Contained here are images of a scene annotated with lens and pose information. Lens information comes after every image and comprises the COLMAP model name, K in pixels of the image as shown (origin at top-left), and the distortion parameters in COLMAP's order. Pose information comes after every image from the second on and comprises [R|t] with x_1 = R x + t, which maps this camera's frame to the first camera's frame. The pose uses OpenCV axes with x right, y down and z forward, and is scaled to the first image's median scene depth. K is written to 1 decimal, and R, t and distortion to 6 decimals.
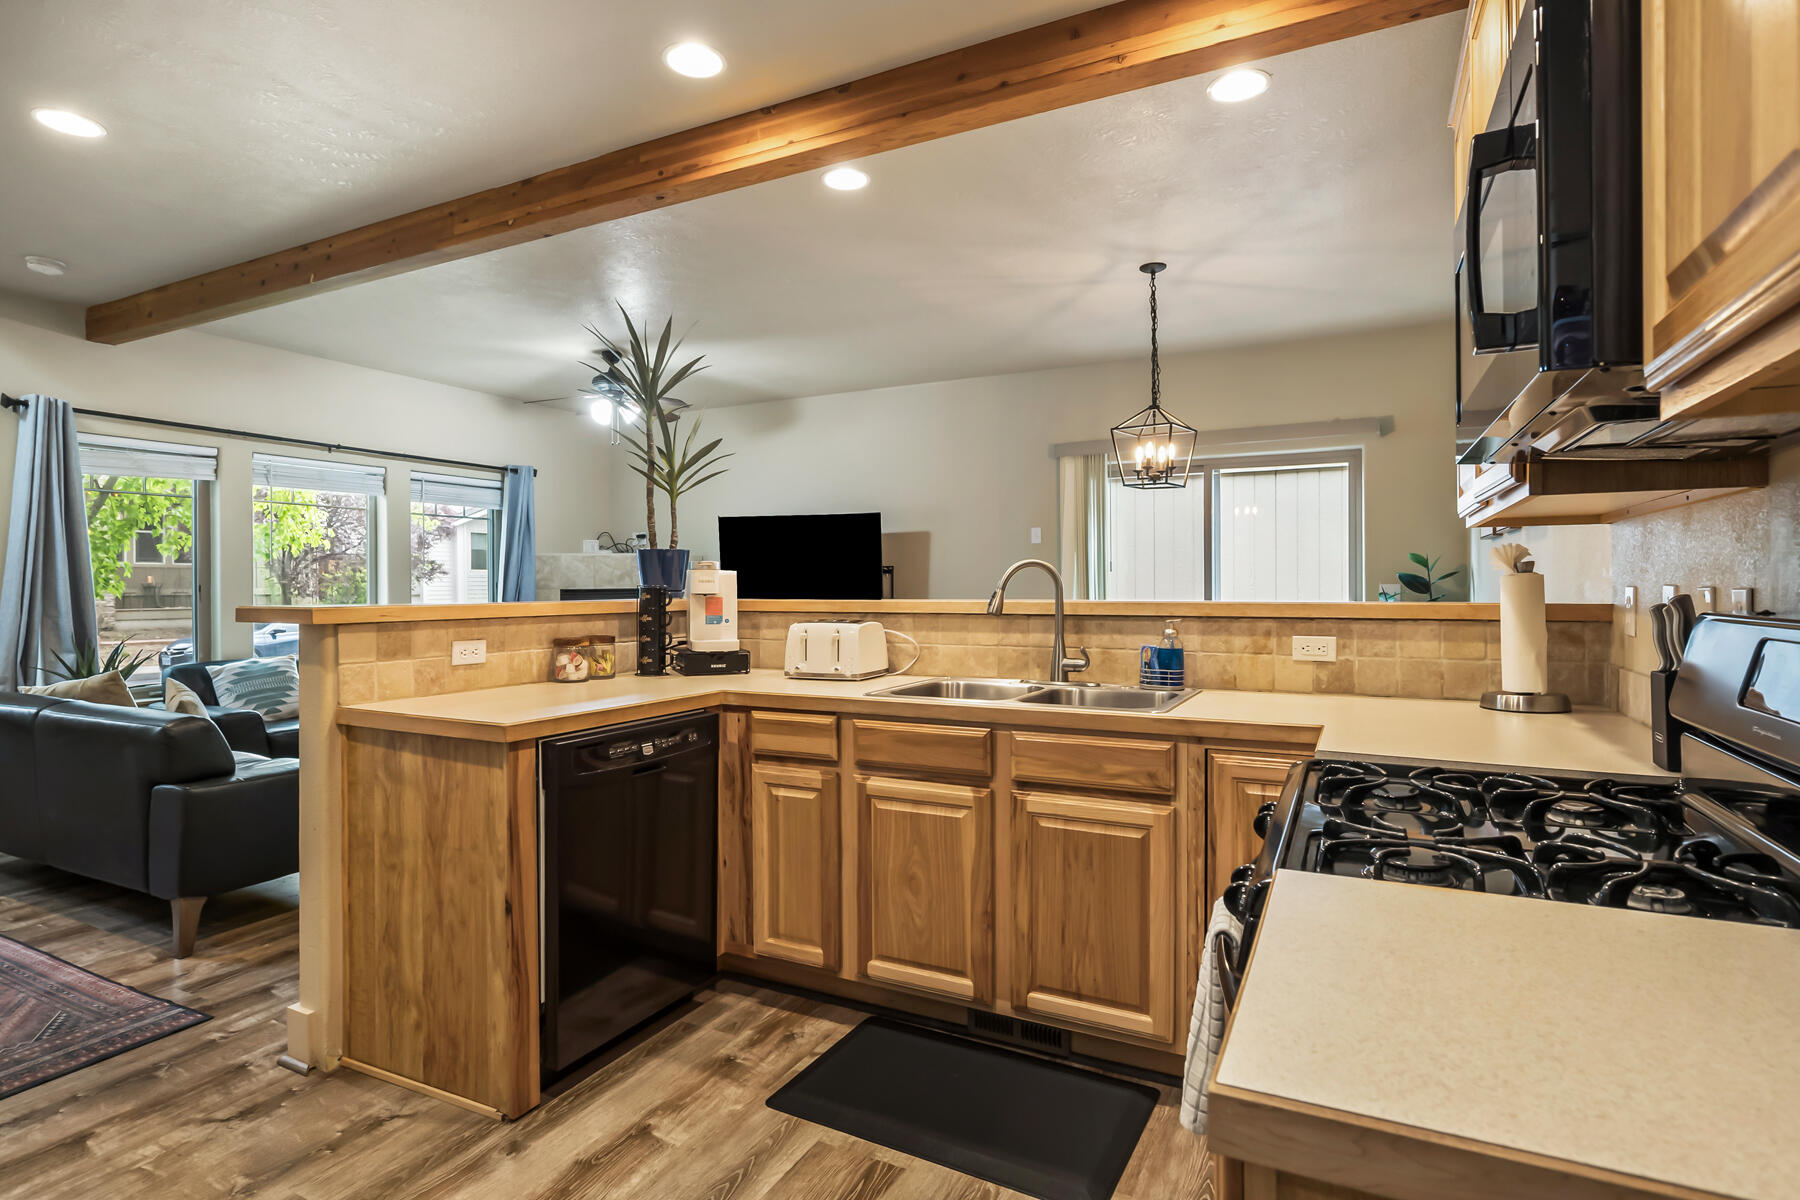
lens RADIAL K [[915.5, 0, 887.5], [0, 915.5, 591.3], [0, 0, 1]] dist [-0.023322, 0.012171]
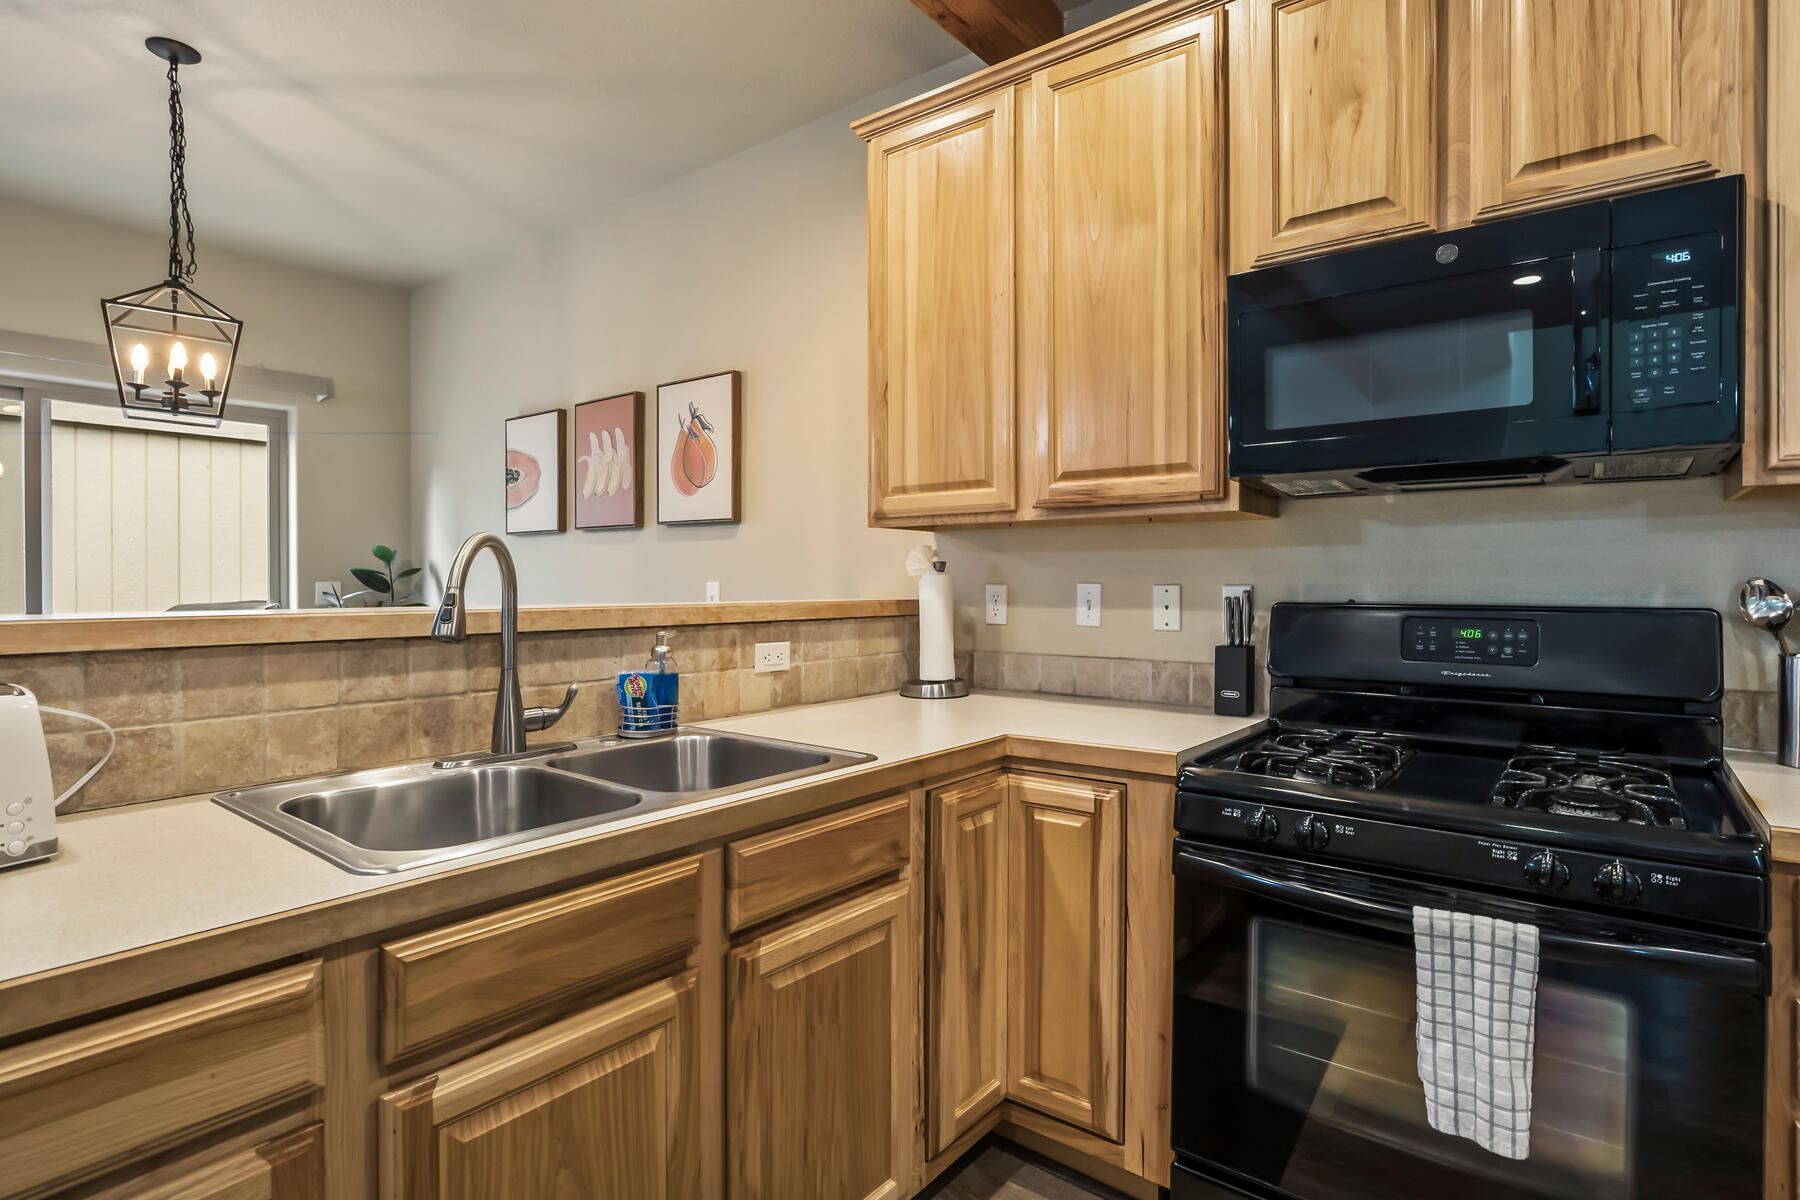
lens RADIAL K [[915.5, 0, 904.2], [0, 915.5, 589.6], [0, 0, 1]] dist [-0.023322, 0.012171]
pose [[0.186799, -0.004314, 0.982389, -0.355002], [0.004785, 0.999982, 0.003481, -0.002684], [-0.982387, 0.004051, 0.186816, 0.730161]]
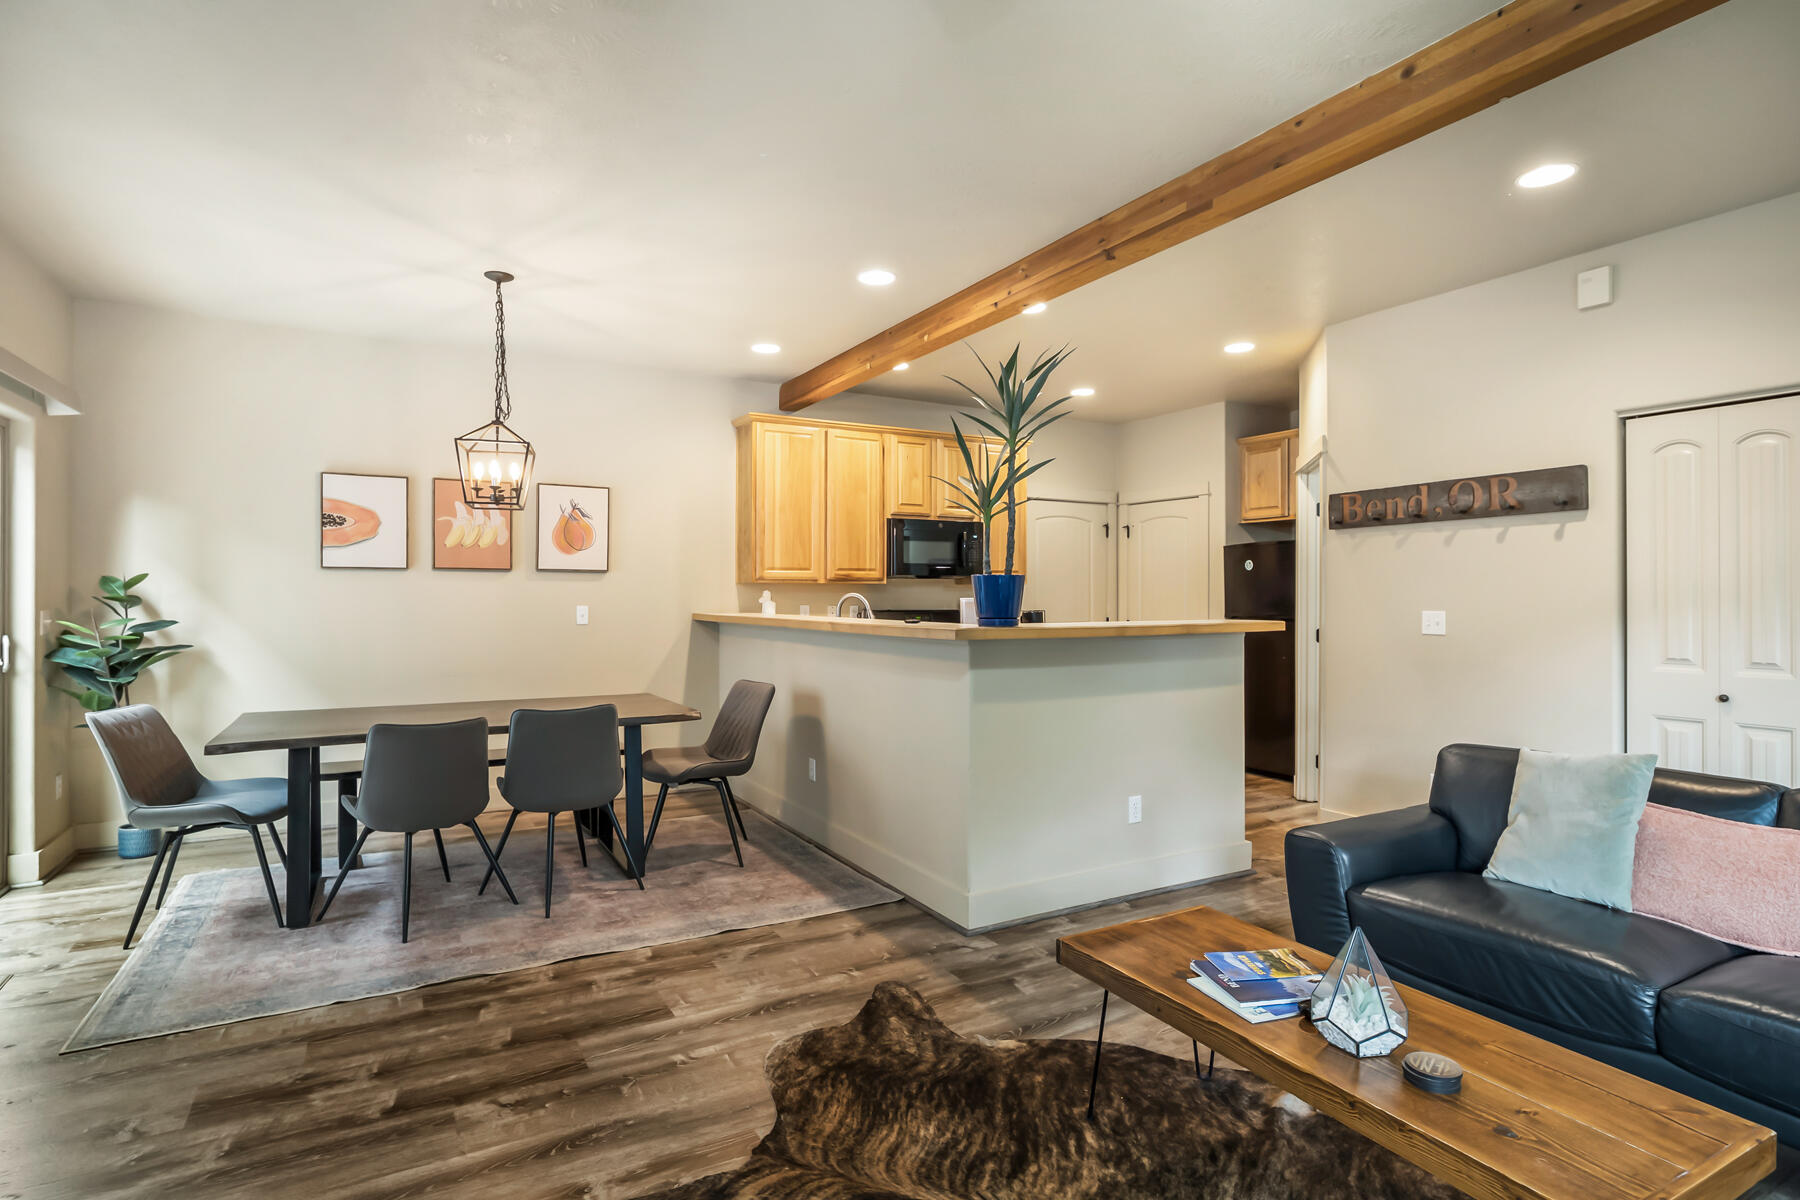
lens RADIAL K [[915.5, 0, 896.5], [0, 915.5, 590.2], [0, 0, 1]] dist [-0.023322, 0.012171]
pose [[-0.837705, 0.005962, 0.546091, -0.989850], [0.006433, 0.999979, -0.001050, -0.042925], [-0.546086, 0.002634, -0.837725, 2.726350]]
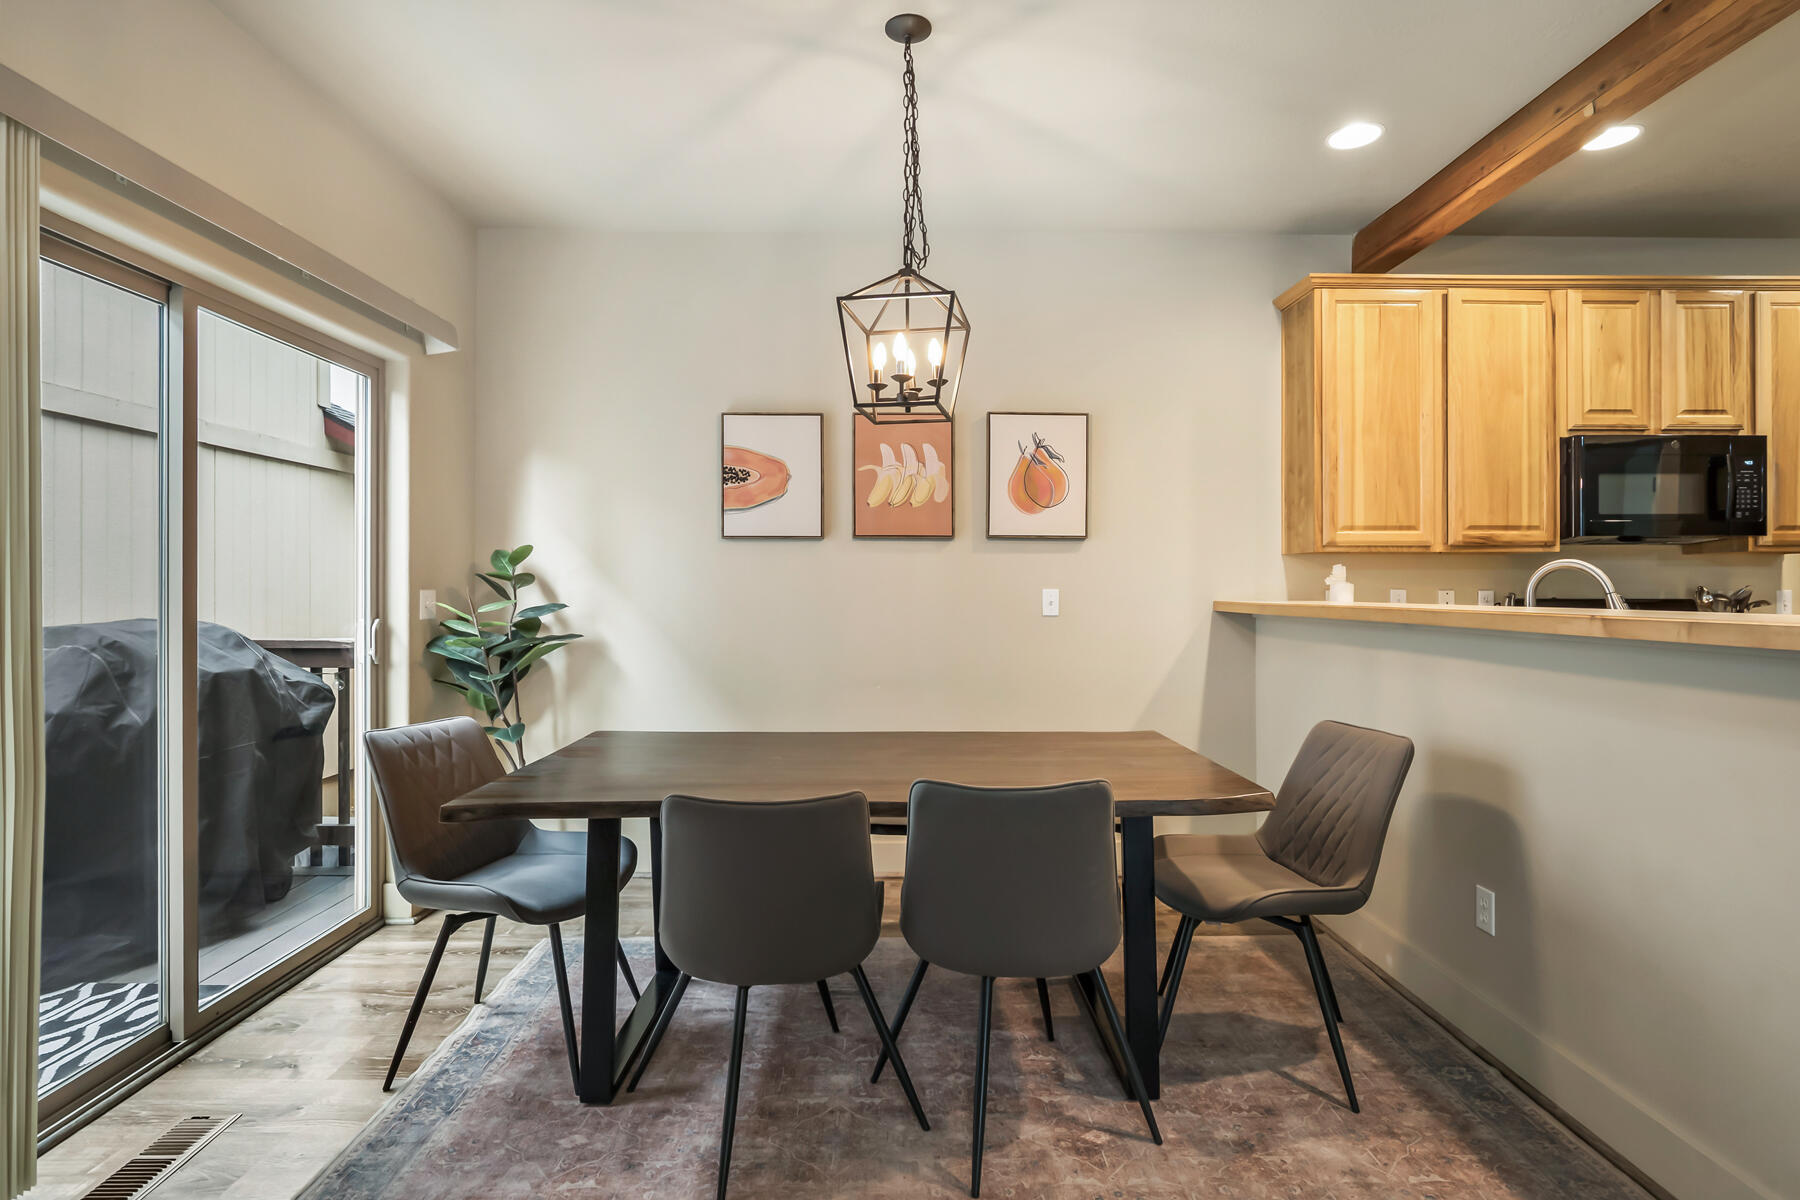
lens RADIAL K [[915.5, 0, 898.4], [0, 915.5, 586.4], [0, 0, 1]] dist [-0.023322, 0.012171]
pose [[-0.471135, 0.005903, 0.882042, -0.349026], [0.008118, 0.999964, -0.002356, -0.013611], [-0.882024, 0.006051, -0.471166, 2.214027]]
